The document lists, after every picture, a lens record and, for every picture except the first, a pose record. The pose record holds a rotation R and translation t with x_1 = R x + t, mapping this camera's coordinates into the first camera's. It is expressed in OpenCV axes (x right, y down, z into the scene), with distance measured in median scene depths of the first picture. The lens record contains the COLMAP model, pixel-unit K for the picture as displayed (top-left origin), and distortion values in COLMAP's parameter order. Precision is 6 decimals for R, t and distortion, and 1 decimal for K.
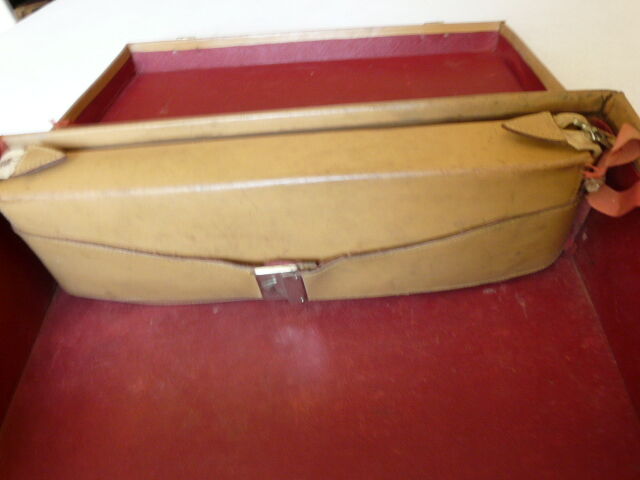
lens RADIAL K [[520.0, 0, 319.1], [0, 520.0, 239.1], [0, 0, 1]] dist [-0.039507, -0.000230]
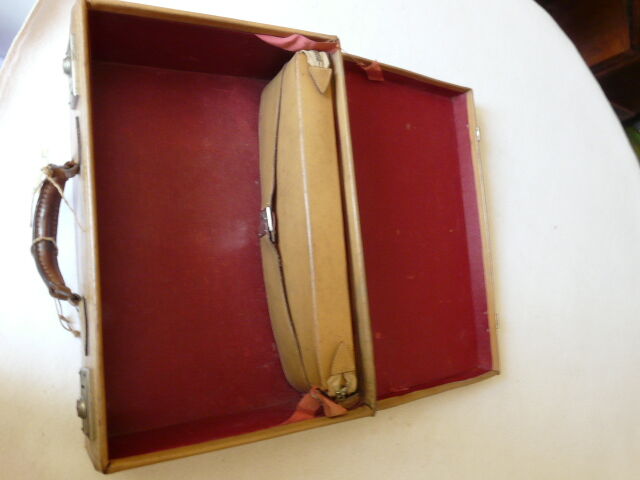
lens RADIAL K [[520.0, 0, 318.9], [0, 520.0, 241.3], [0, 0, 1]] dist [-0.039507, -0.000230]
pose [[0.053584, 0.998446, -0.015309, 0.027536], [-0.975415, 0.055618, 0.213243, -0.467966], [0.213763, 0.003506, 0.976879, -0.668548]]
